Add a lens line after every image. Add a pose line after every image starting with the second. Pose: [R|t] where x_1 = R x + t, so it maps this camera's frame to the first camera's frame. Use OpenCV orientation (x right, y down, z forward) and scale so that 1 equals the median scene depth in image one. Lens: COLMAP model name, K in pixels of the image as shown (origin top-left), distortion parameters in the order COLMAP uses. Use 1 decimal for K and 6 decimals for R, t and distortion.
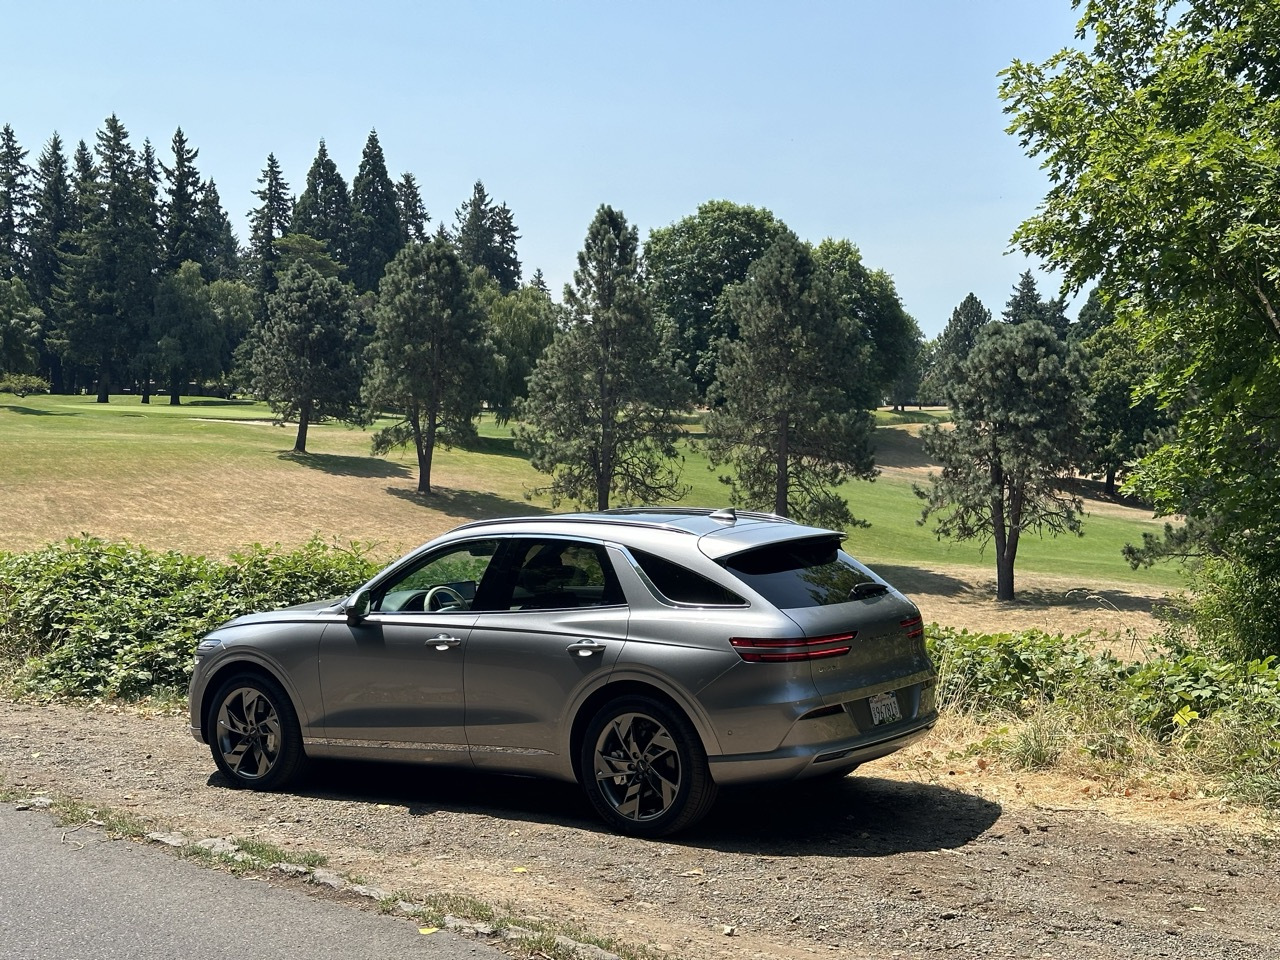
lens RADIAL K [[1788.6, 0, 644.7], [0, 1788.6, 475.8], [0, 0, 1]] dist [0.130159, 0.000000]
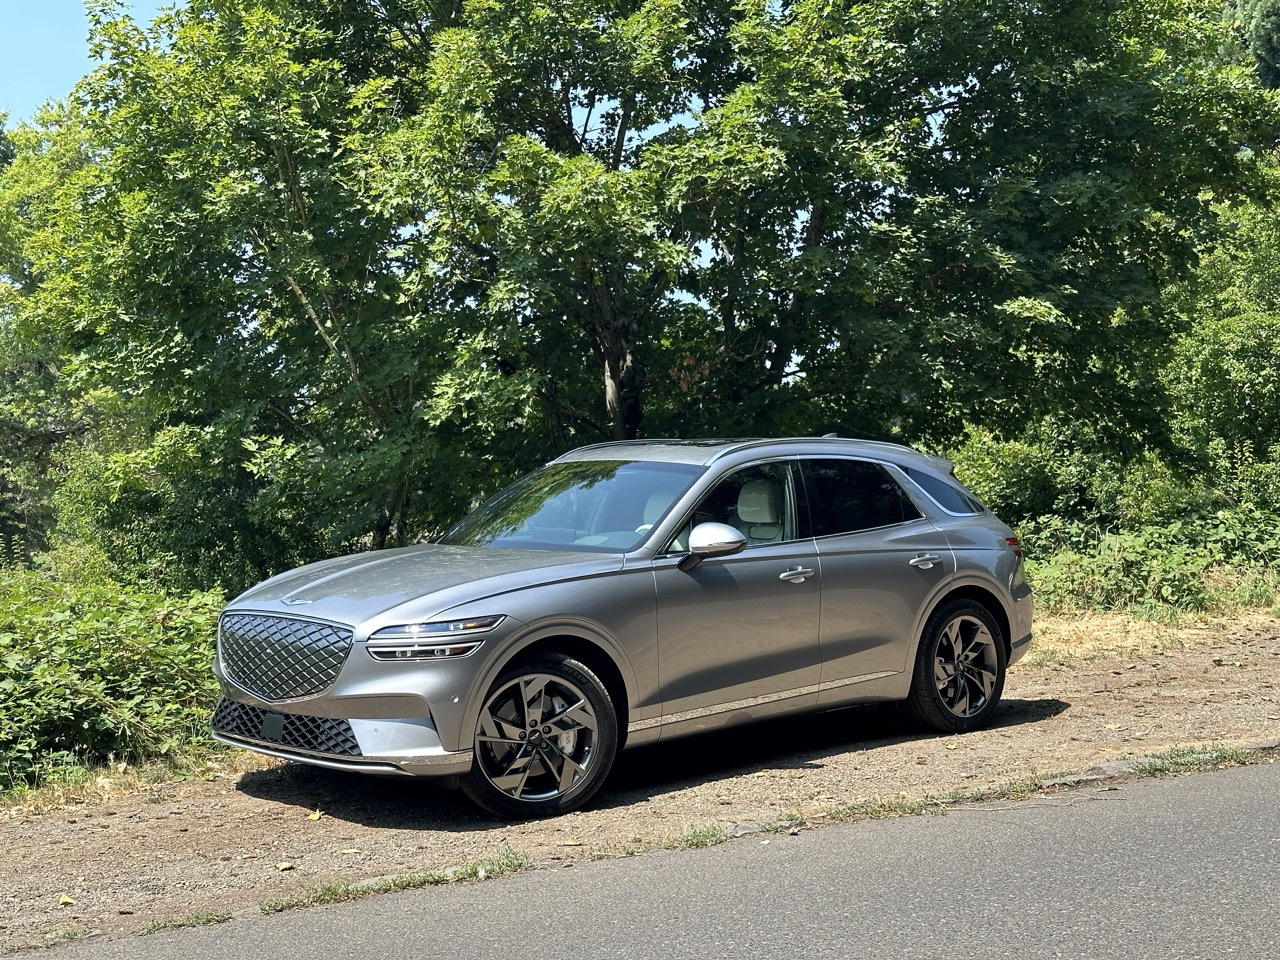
lens RADIAL K [[1788.6, 0, 641.1], [0, 1788.6, 479.0], [0, 0, 1]] dist [0.130159, 0.000000]
pose [[0.210509, 0.011887, 0.977520, -0.077815], [0.037203, 0.999104, -0.020161, 0.004692], [-0.976884, 0.040610, 0.209878, 0.068752]]
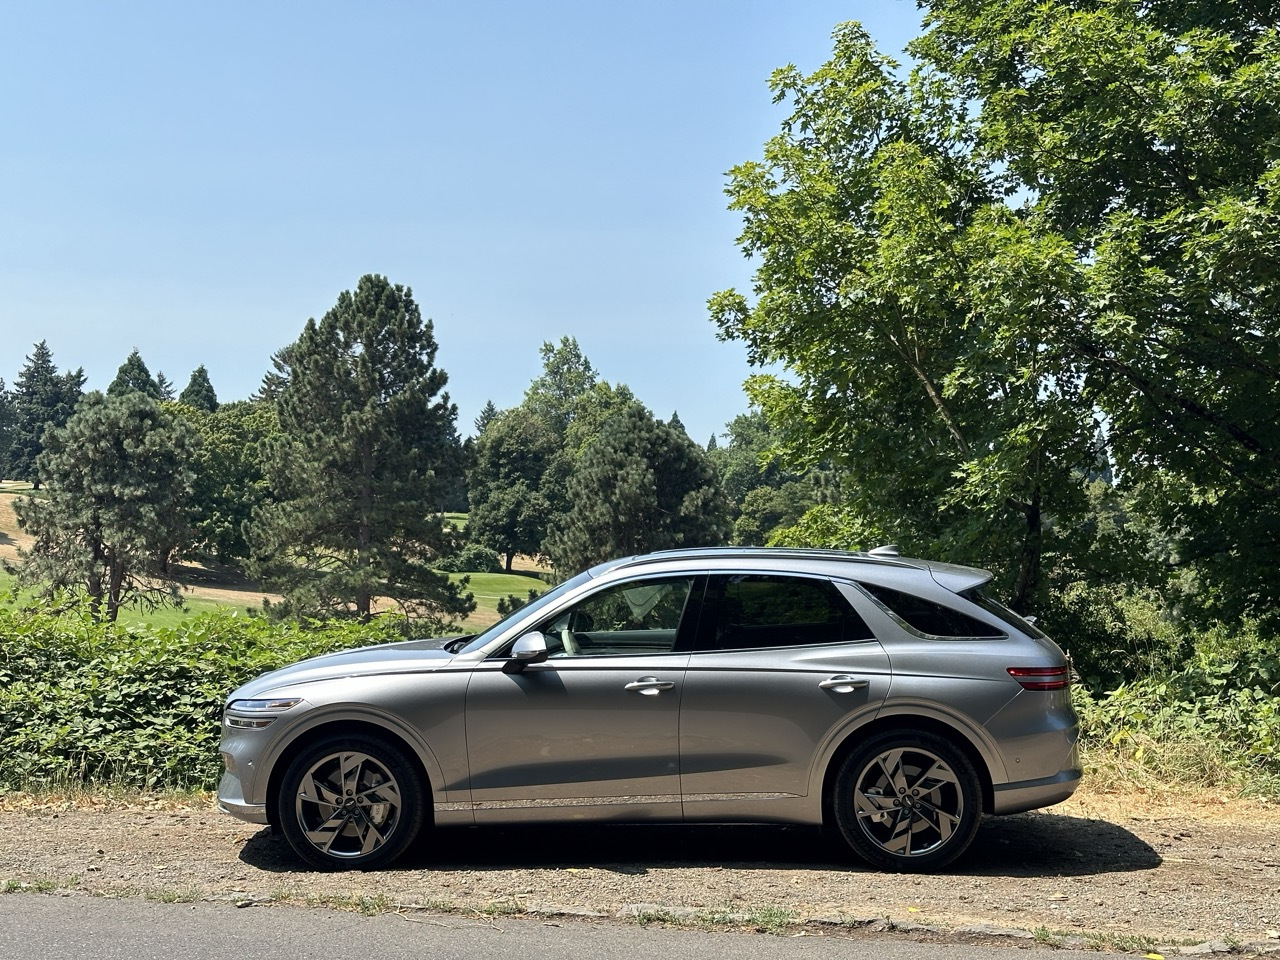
lens RADIAL K [[1788.6, 0, 645.5], [0, 1788.6, 484.6], [0, 0, 1]] dist [0.130159, 0.000000]
pose [[0.854679, 0.026076, 0.518501, -0.046566], [-0.005723, 0.999150, -0.040814, 0.002021], [-0.519125, 0.031915, 0.854102, 0.015659]]
